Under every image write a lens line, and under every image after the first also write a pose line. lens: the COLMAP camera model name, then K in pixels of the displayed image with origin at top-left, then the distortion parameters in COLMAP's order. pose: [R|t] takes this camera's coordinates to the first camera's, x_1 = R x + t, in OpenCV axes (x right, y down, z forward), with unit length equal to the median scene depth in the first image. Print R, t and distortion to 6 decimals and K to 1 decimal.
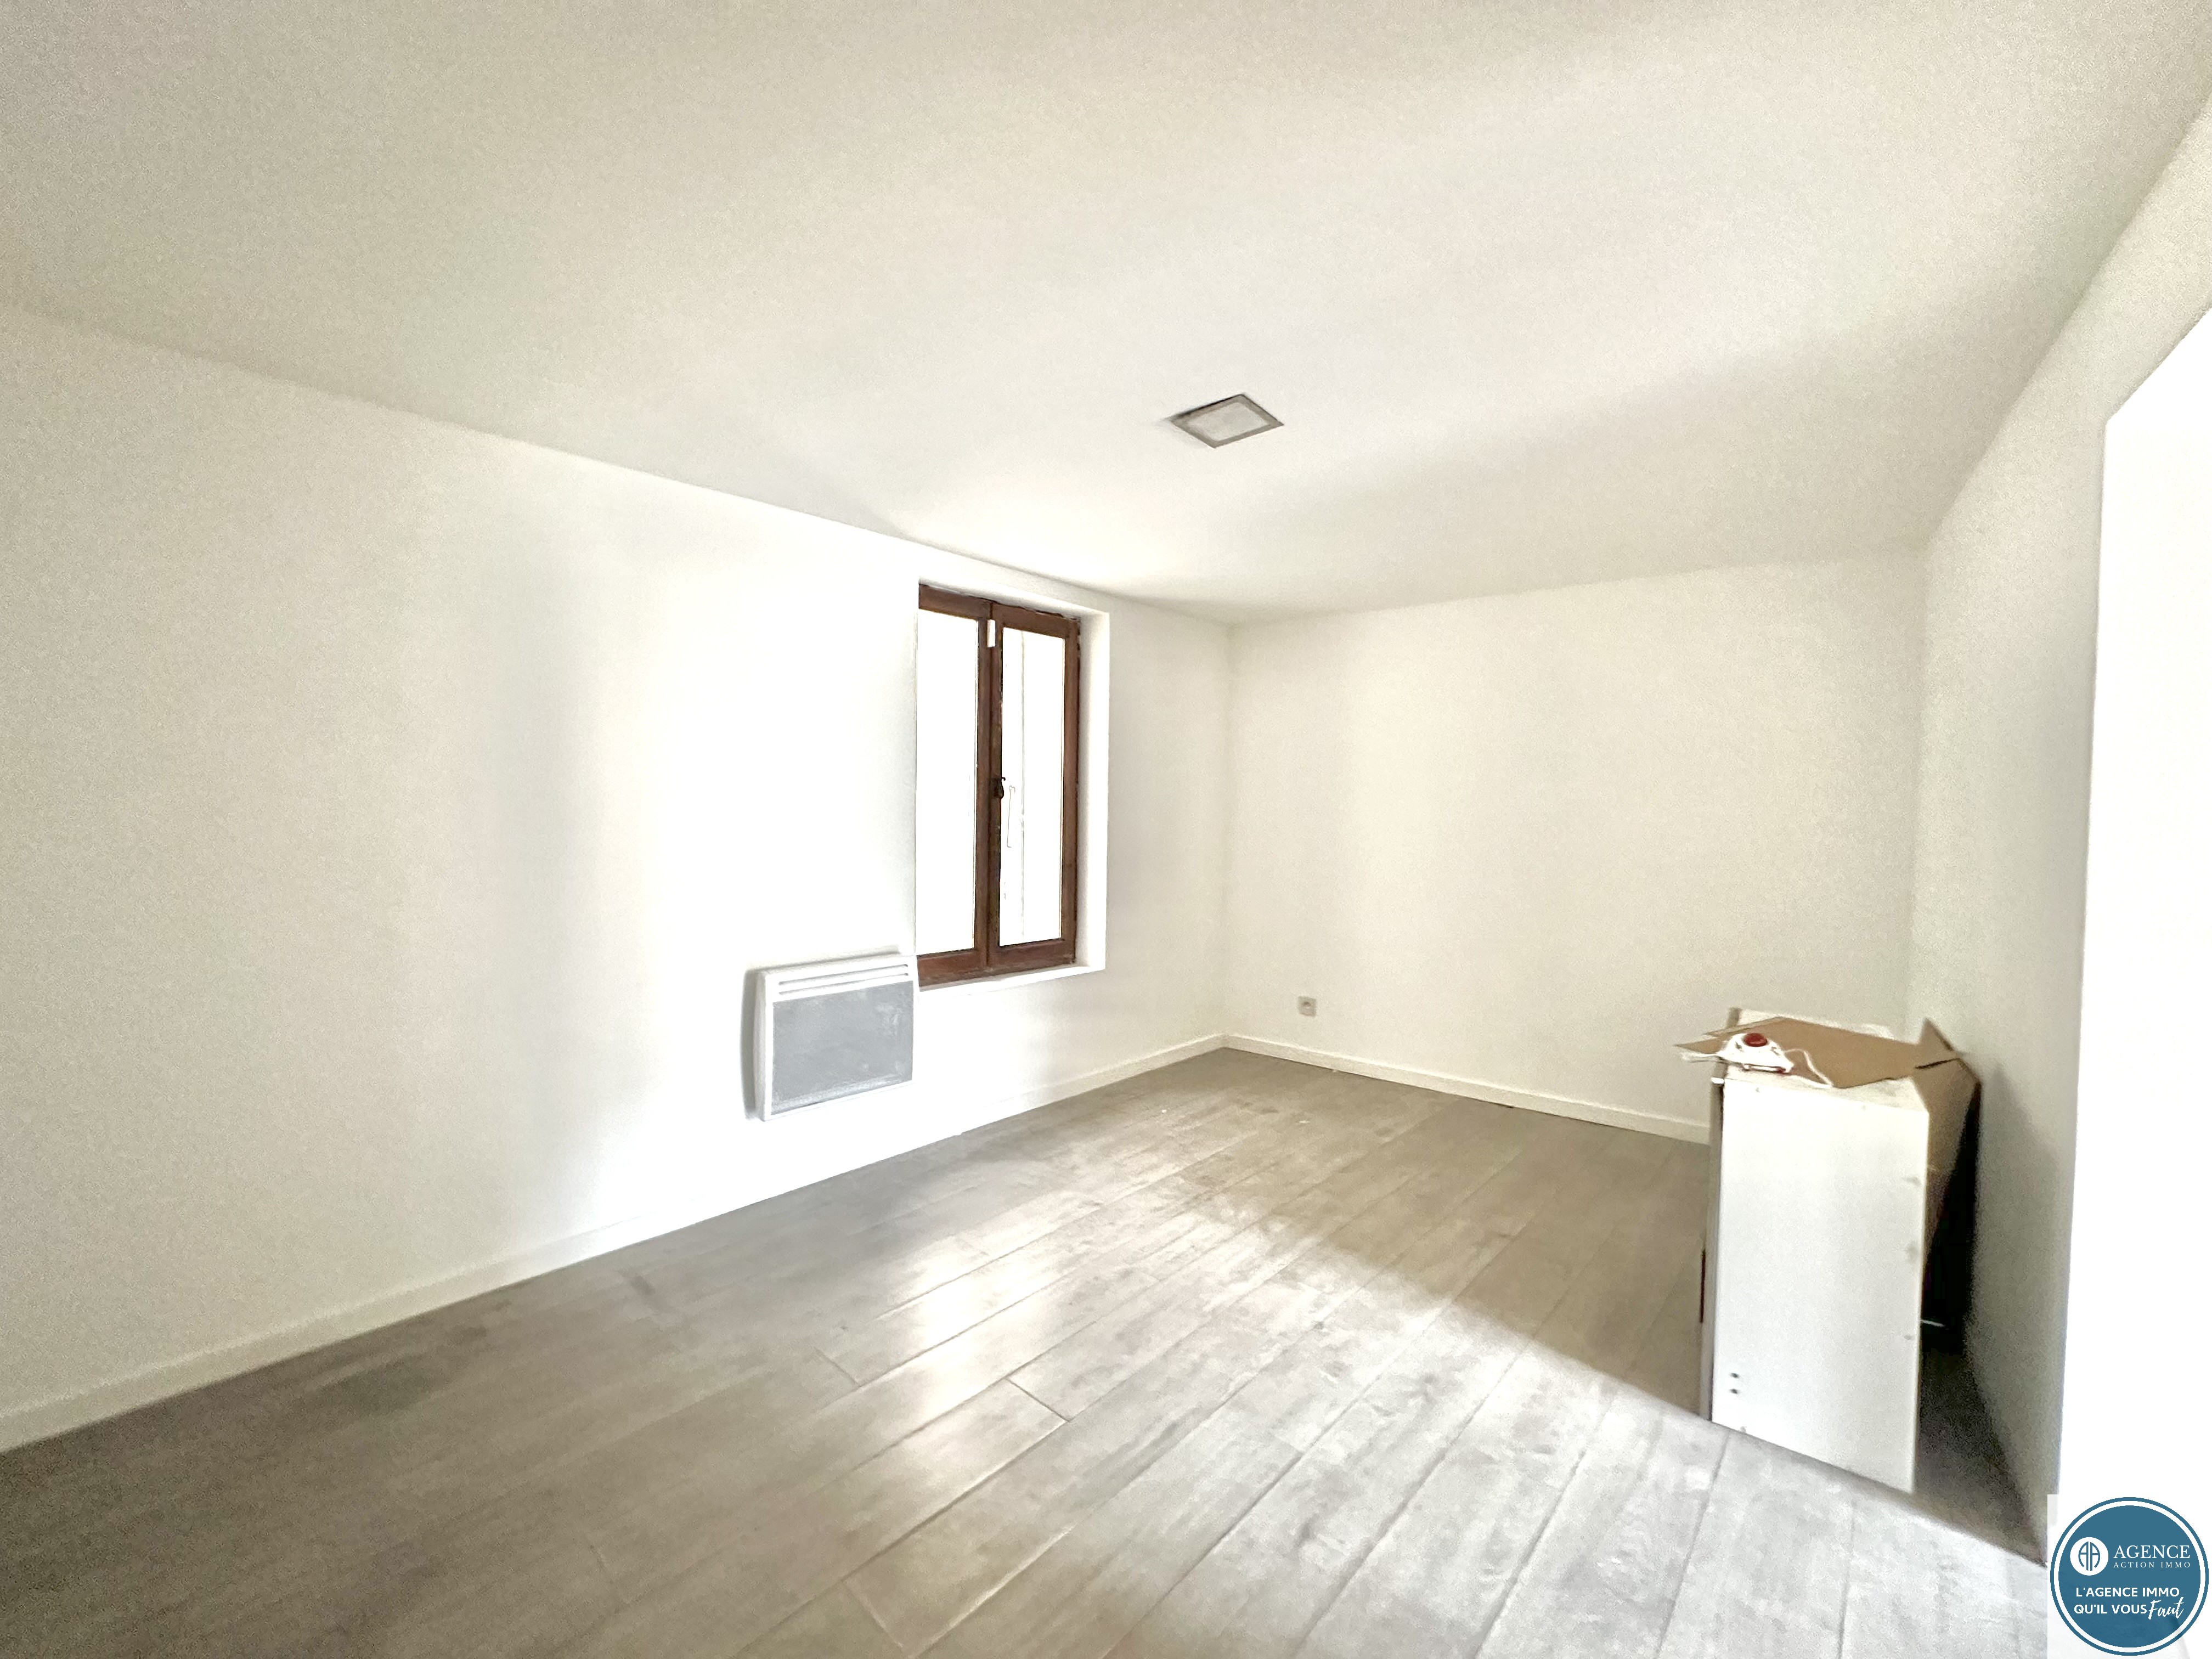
lens RADIAL K [[880.5, 0, 1089.6], [0, 880.5, 816.8], [0, 0, 1]] dist [-0.003774, 0.000869]
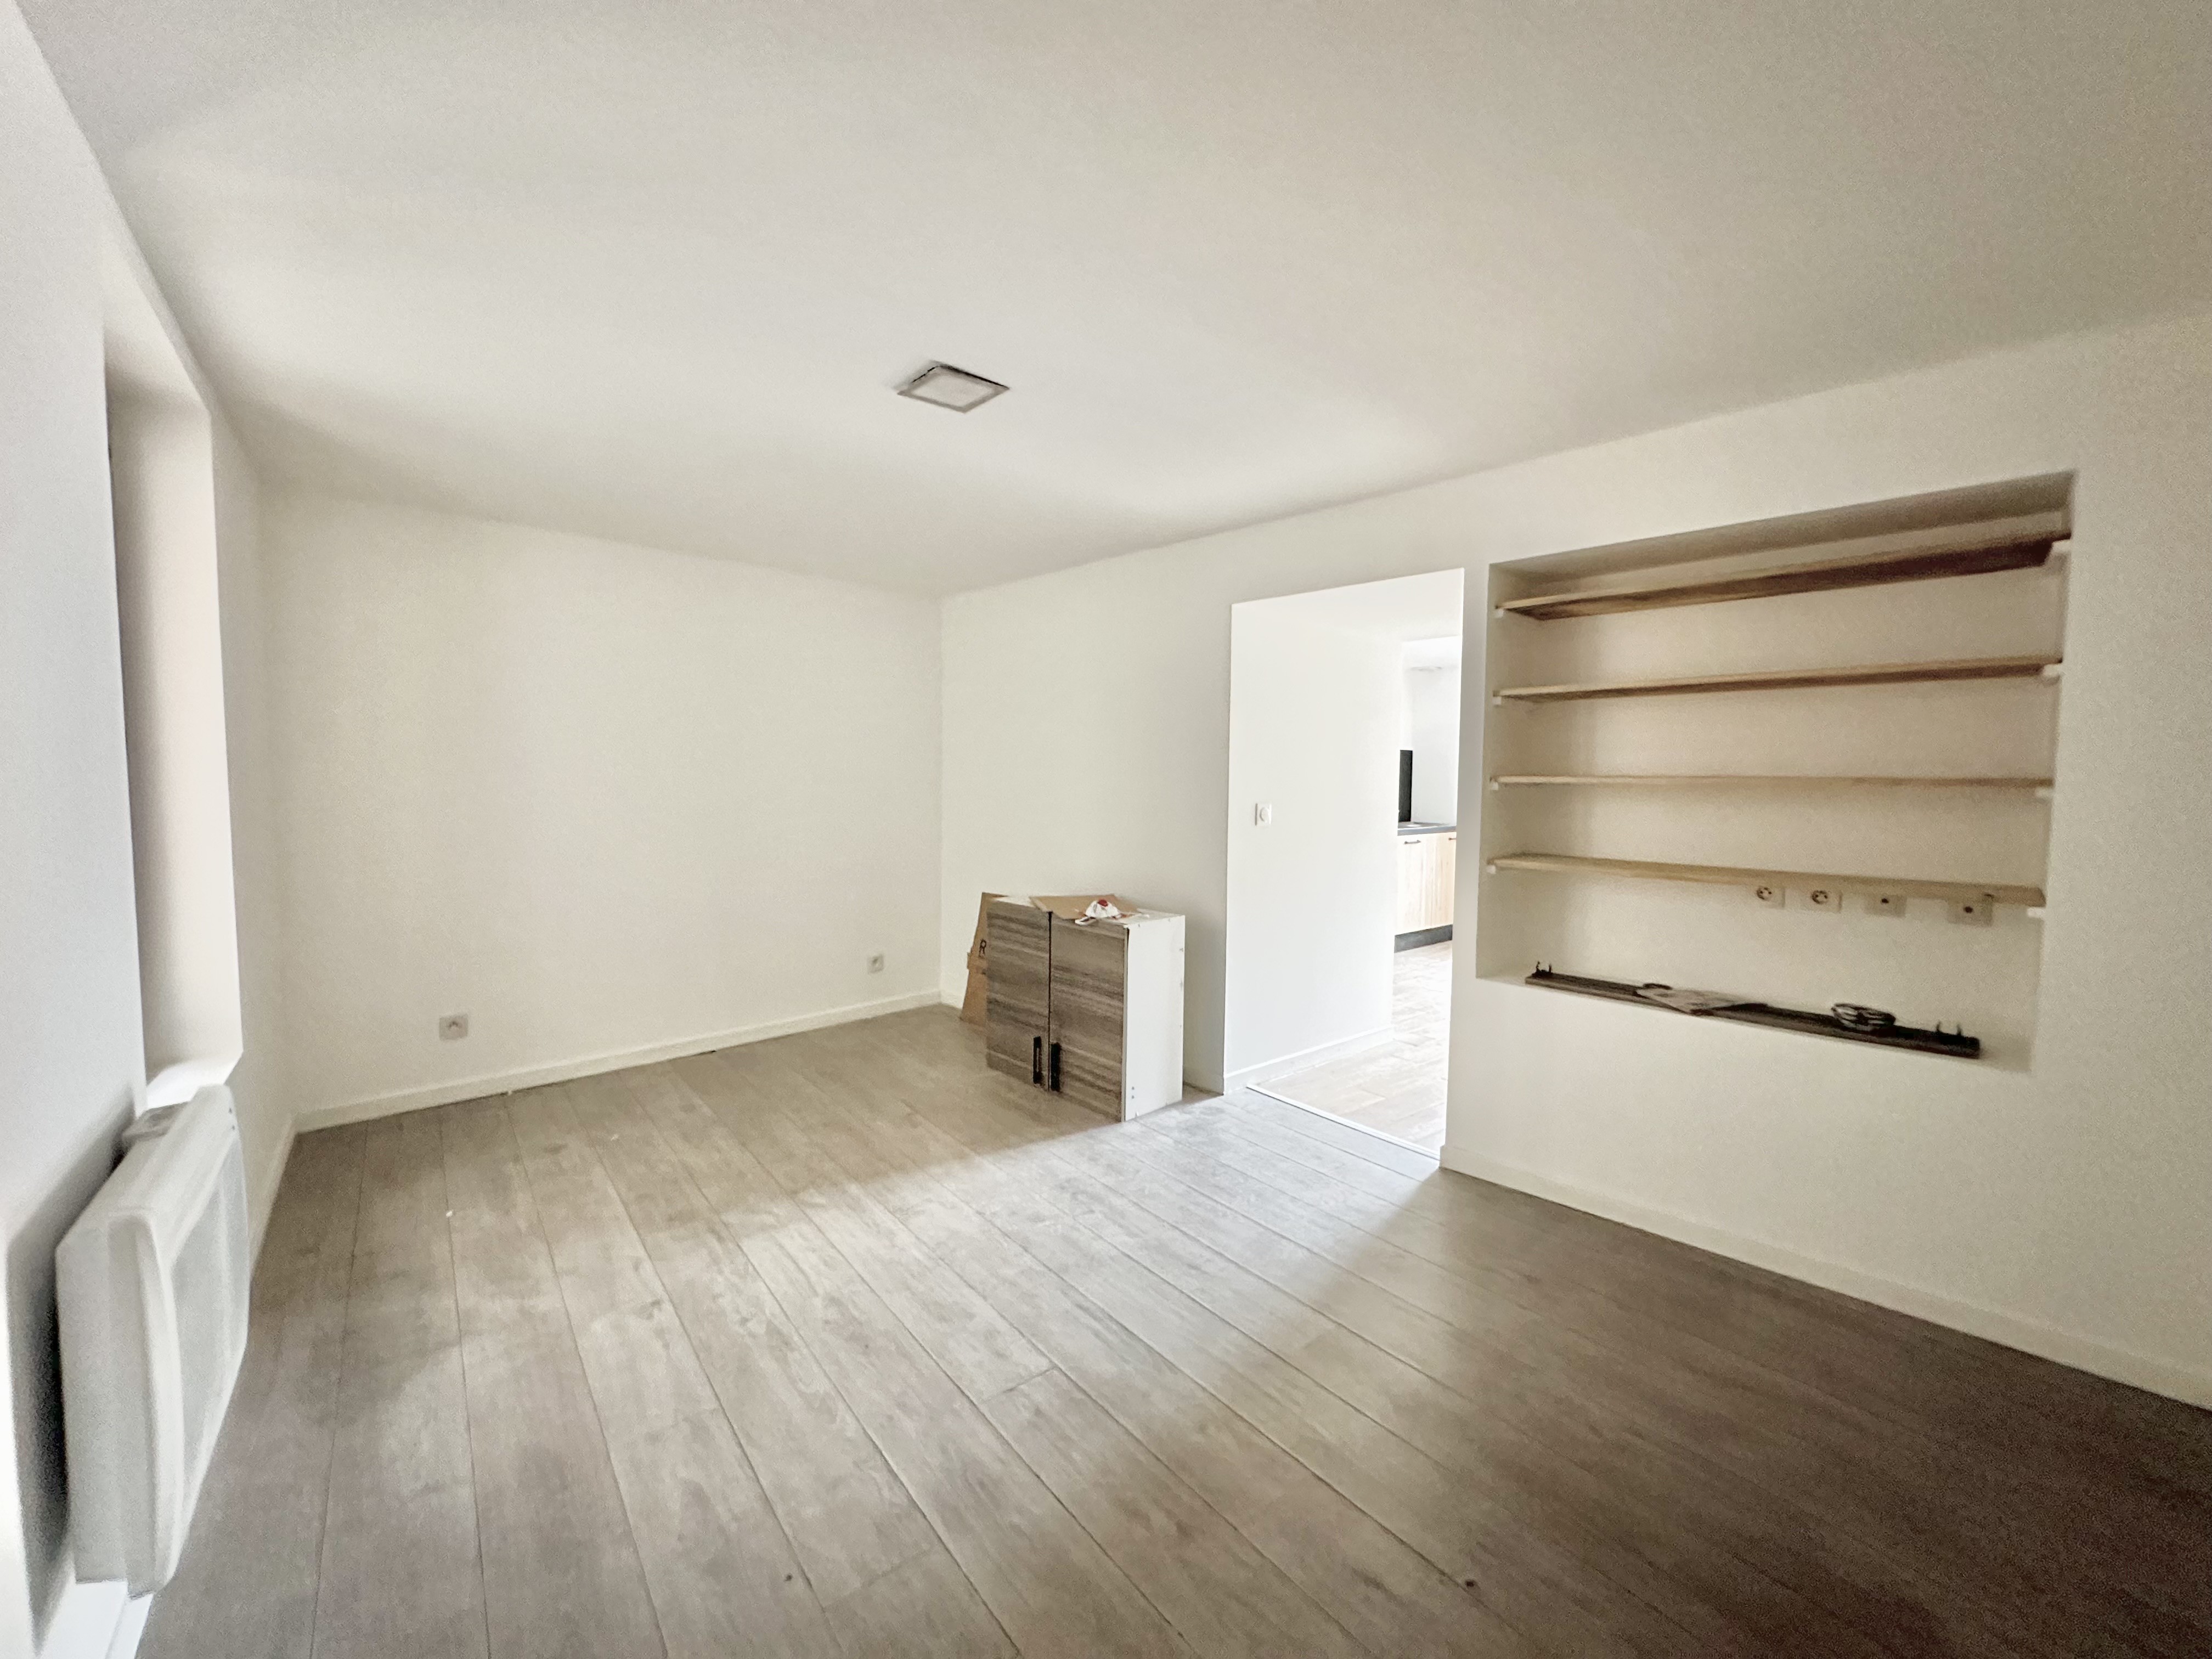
lens RADIAL K [[880.5, 0, 1088.7], [0, 880.5, 834.7], [0, 0, 1]] dist [-0.003774, 0.000869]
pose [[0.149931, -0.080393, 0.985423, -0.624248], [0.009702, 0.996760, 0.079841, -0.014781], [-0.988649, -0.002410, 0.150226, 0.506600]]
